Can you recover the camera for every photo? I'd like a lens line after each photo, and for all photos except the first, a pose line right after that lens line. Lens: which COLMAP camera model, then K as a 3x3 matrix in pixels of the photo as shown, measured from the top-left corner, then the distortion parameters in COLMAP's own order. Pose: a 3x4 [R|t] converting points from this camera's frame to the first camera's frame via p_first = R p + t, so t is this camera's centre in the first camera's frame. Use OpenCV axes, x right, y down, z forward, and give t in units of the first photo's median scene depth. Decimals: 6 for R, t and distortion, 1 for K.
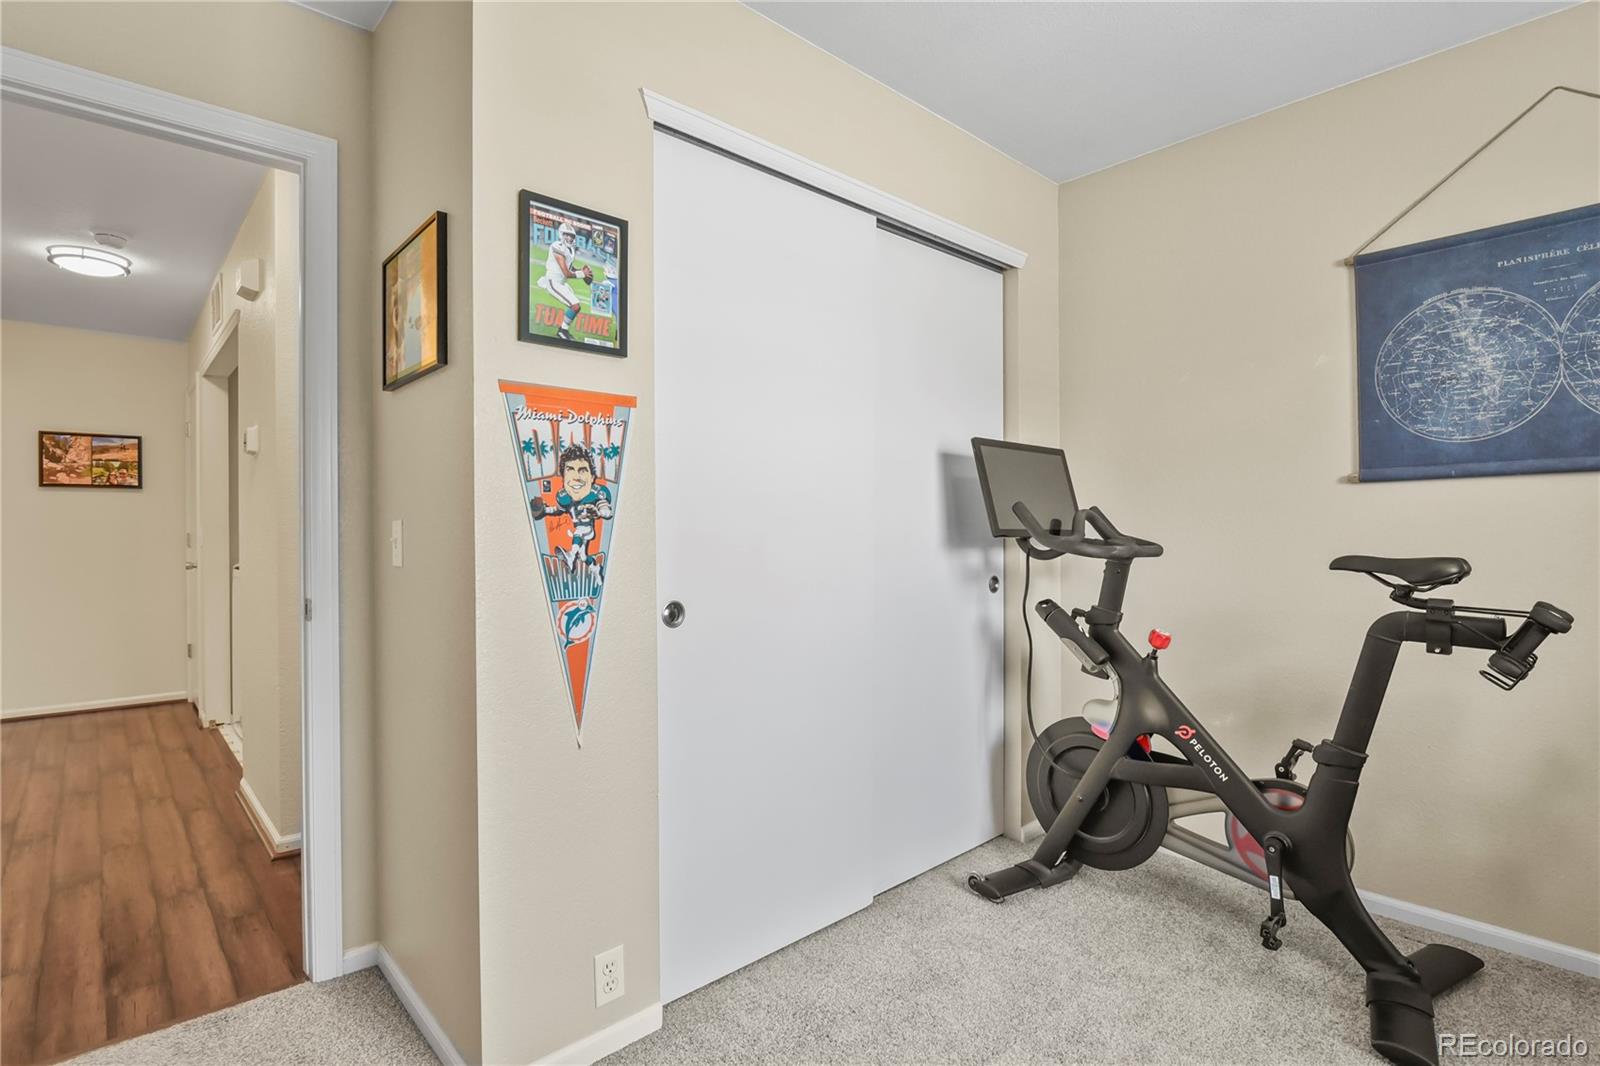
lens RADIAL K [[778.9, 0, 802.9], [0, 778.9, 530.8], [0, 0, 1]] dist [-0.010809, -0.004040]
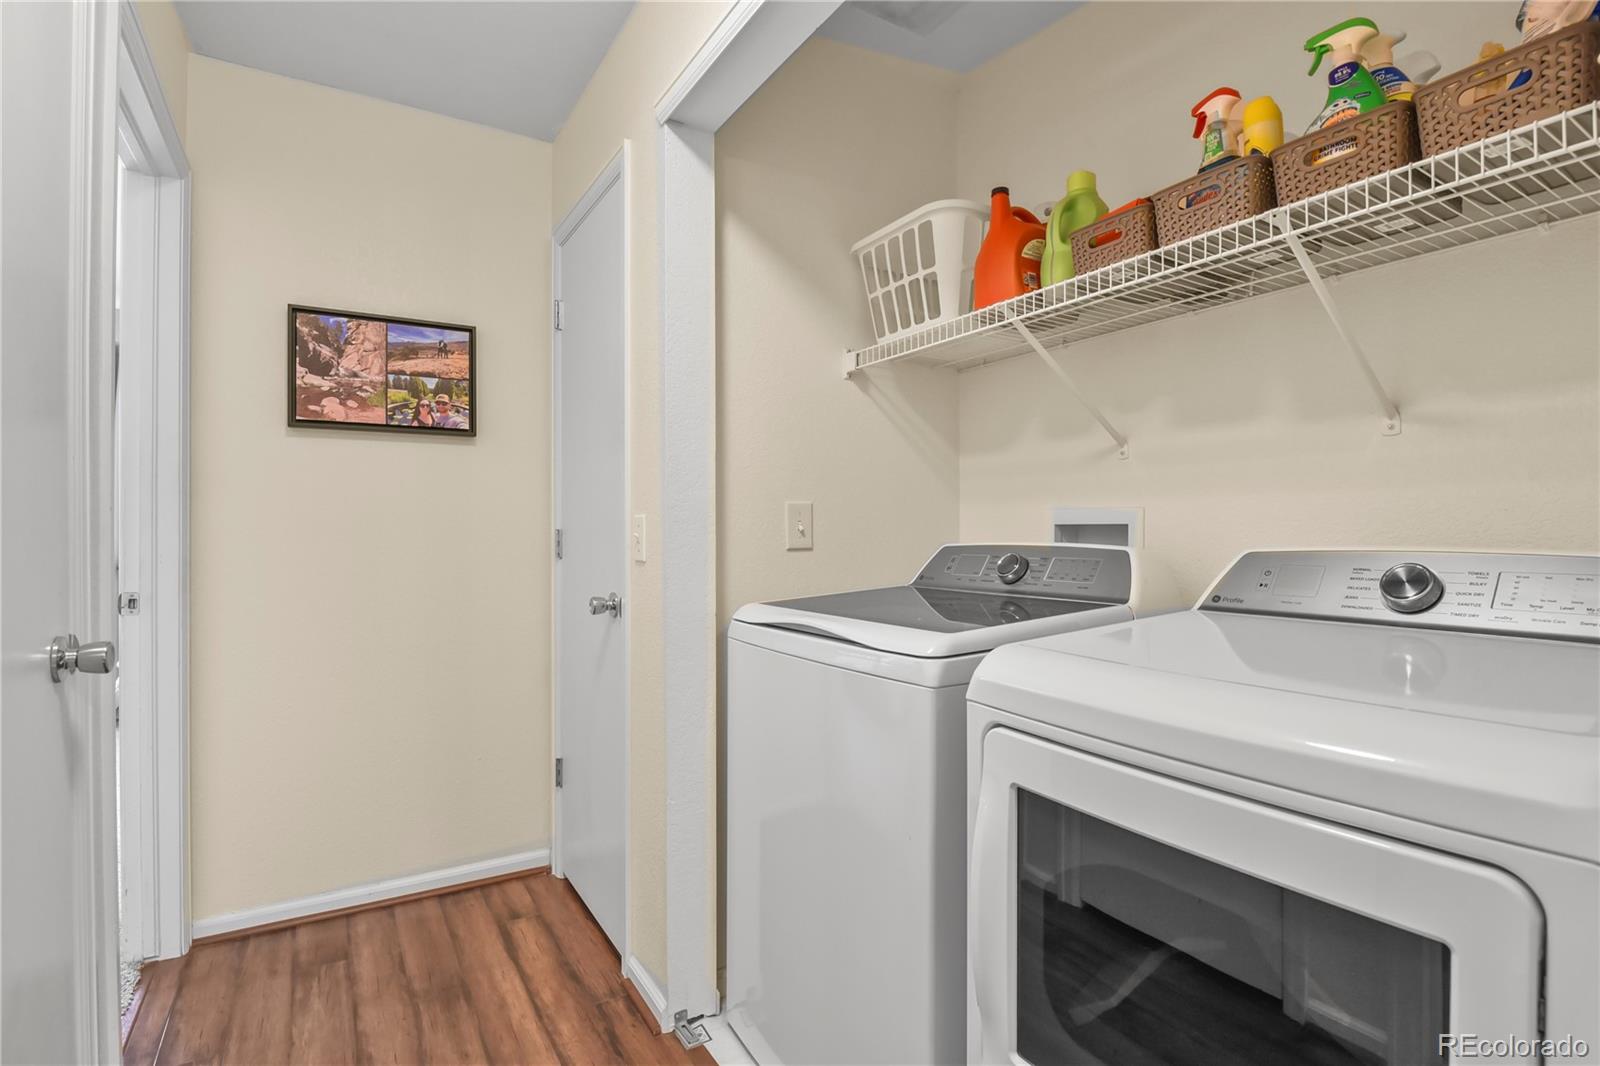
lens RADIAL K [[778.9, 0, 808.1], [0, 778.9, 534.7], [0, 0, 1]] dist [-0.010809, -0.004040]
pose [[0.982748, 0.007725, -0.184790, -0.574841], [-0.007250, 0.999968, 0.003247, 0.003940], [0.184810, -0.001851, 0.982773, 0.573496]]
